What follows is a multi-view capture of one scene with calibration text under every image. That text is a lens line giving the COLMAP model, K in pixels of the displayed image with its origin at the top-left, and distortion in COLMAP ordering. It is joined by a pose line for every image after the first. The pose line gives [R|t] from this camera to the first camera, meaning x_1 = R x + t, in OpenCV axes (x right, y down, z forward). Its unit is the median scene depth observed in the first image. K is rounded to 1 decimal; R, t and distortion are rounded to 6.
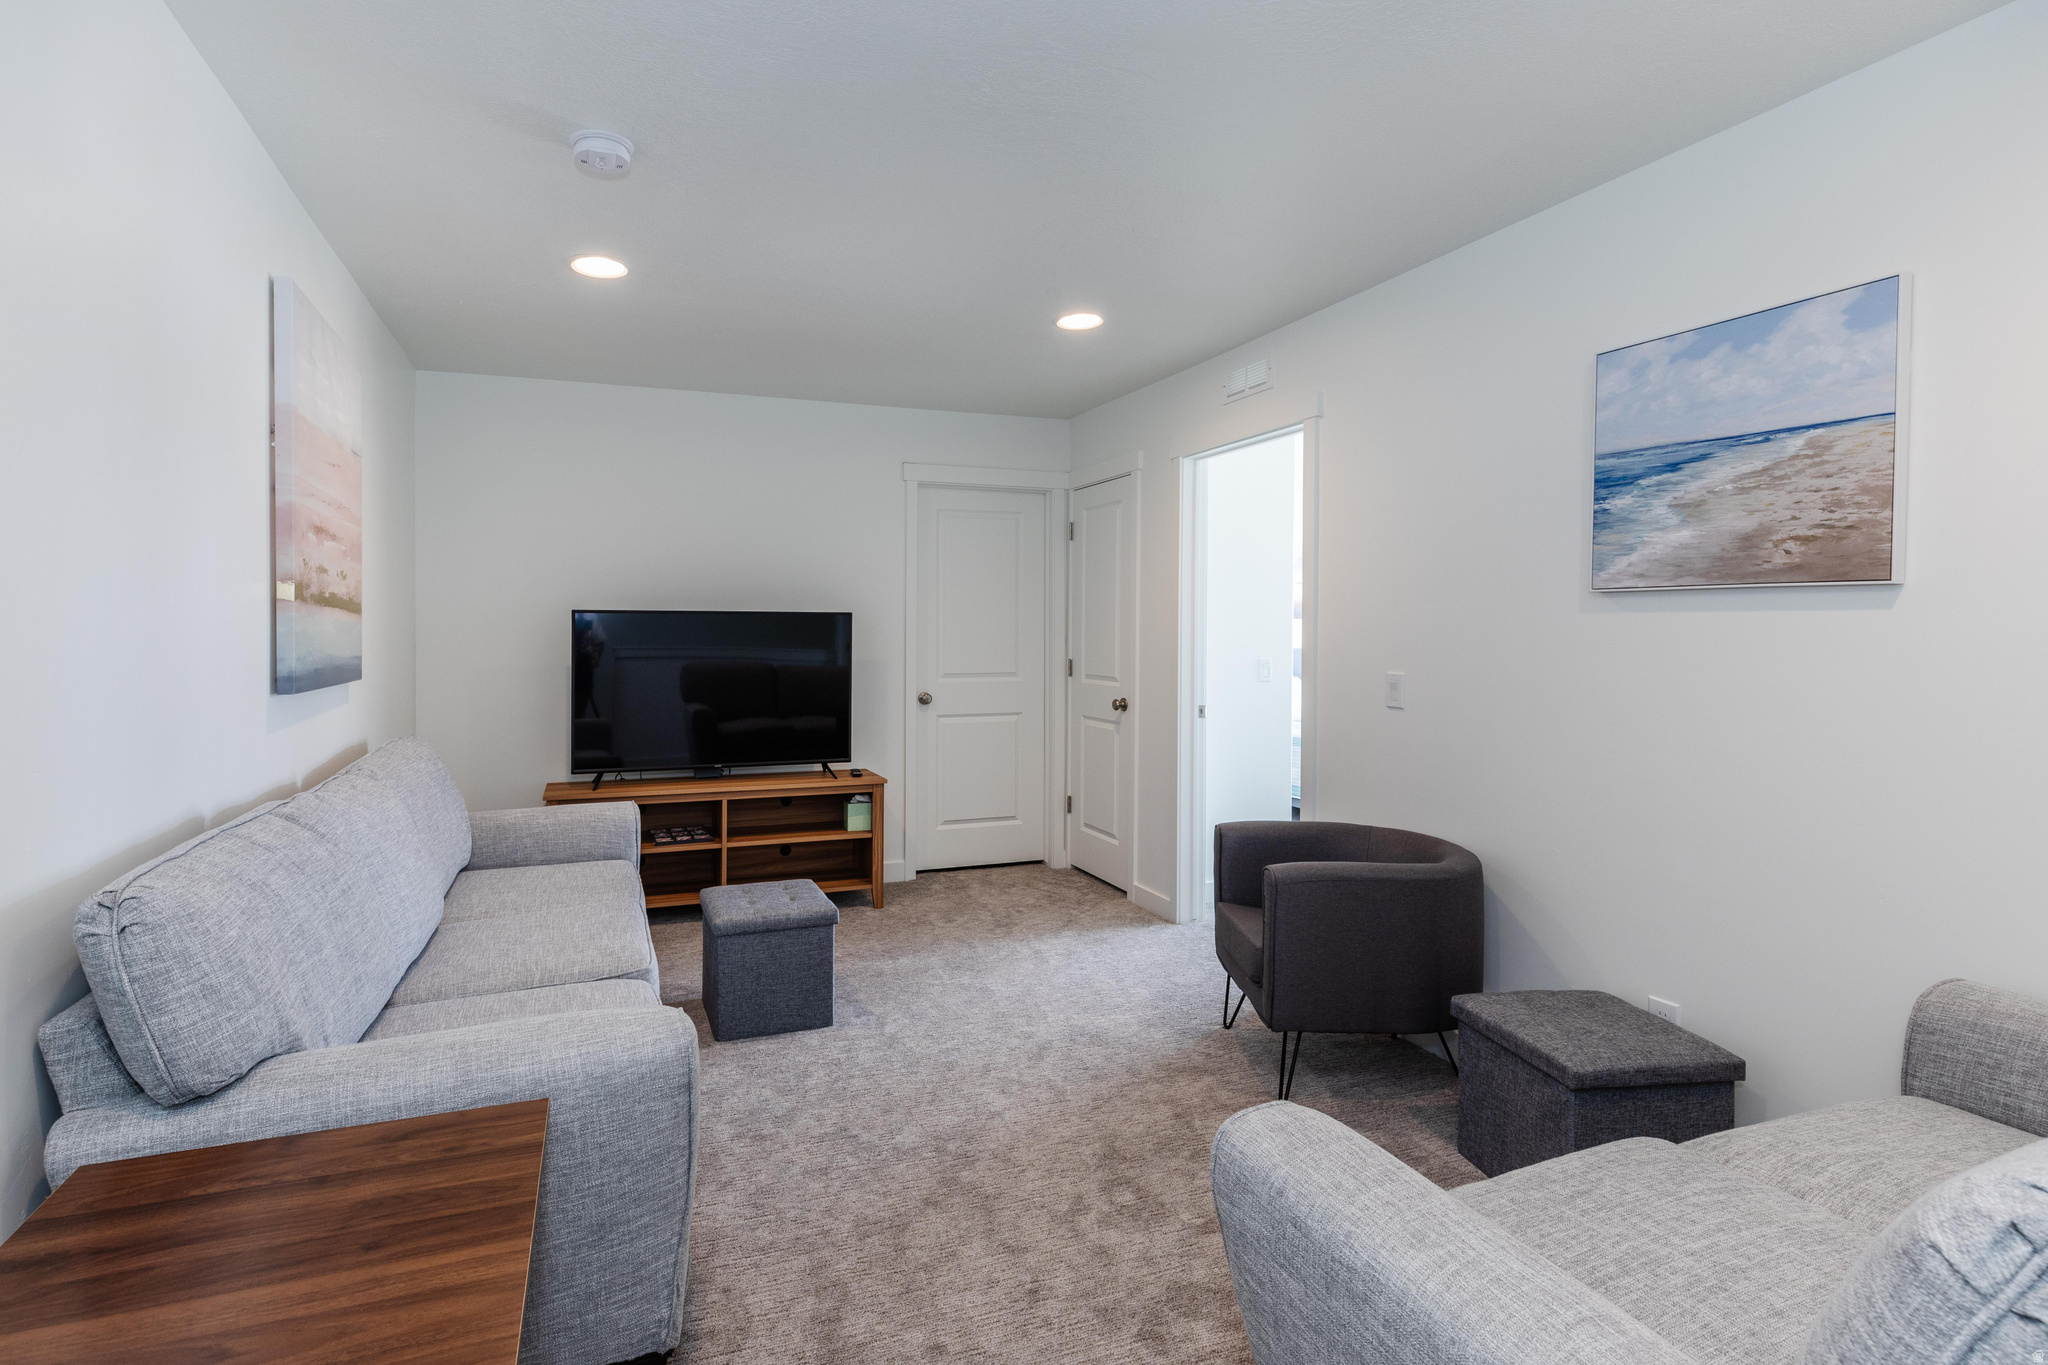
lens RADIAL K [[987.0, 0, 983.1], [0, 987.0, 602.0], [0, 0, 1]] dist [0.005968, -0.000285]
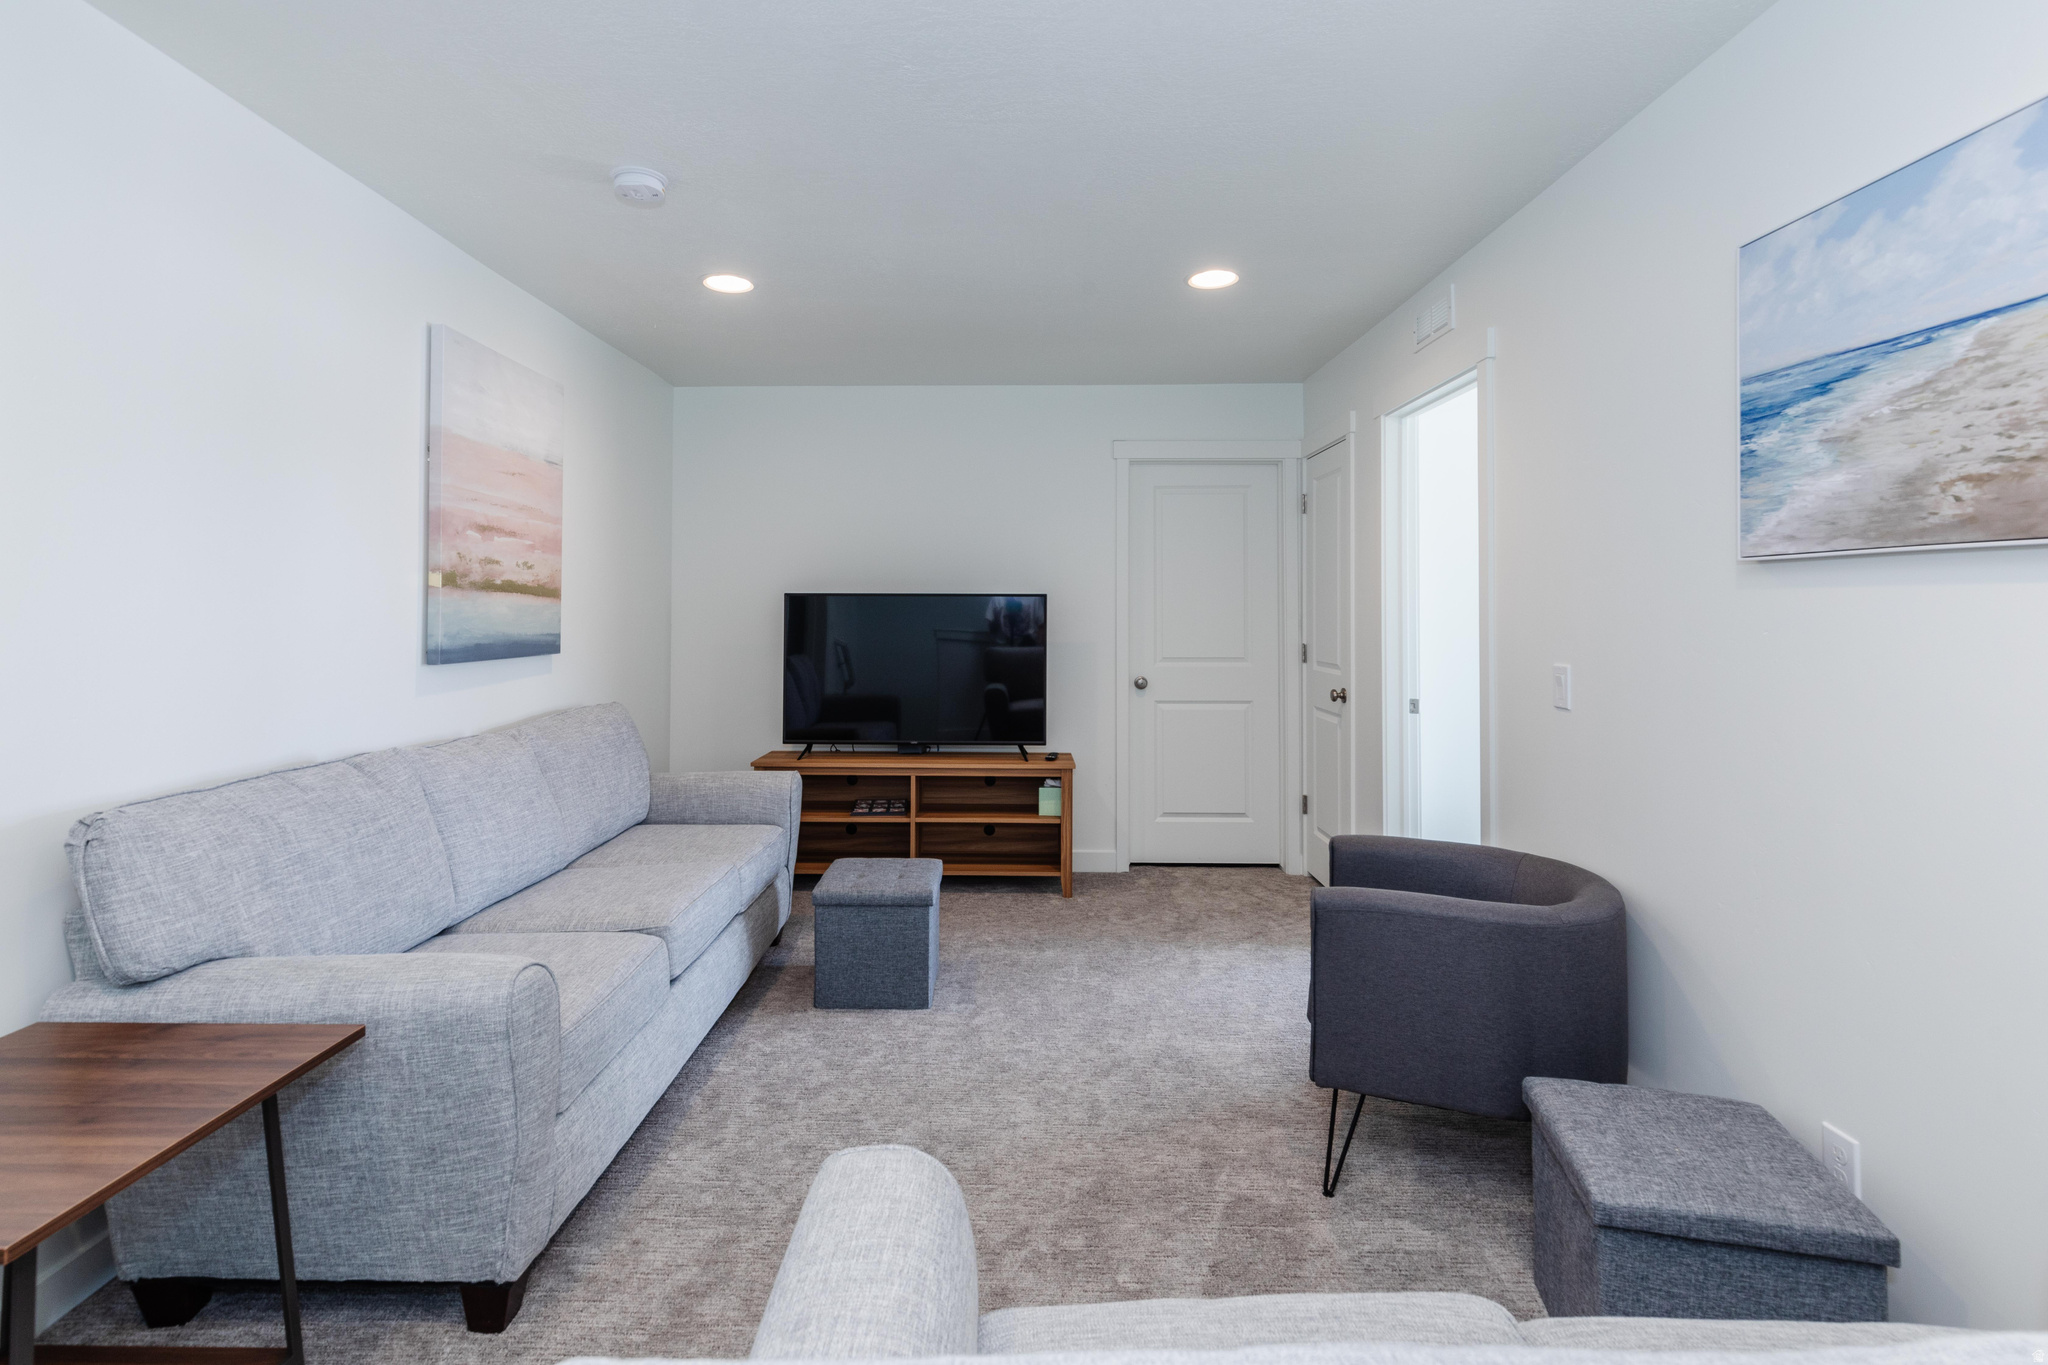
lens RADIAL K [[997.8, 0, 1034.2], [0, 997.8, 551.6], [0, 0, 1]] dist [0.012842, -0.002348]
pose [[0.935372, -0.020859, -0.353050, 0.417673], [0.009533, 0.999384, -0.033788, 0.003541], [0.353537, 0.028238, 0.934994, 0.106995]]
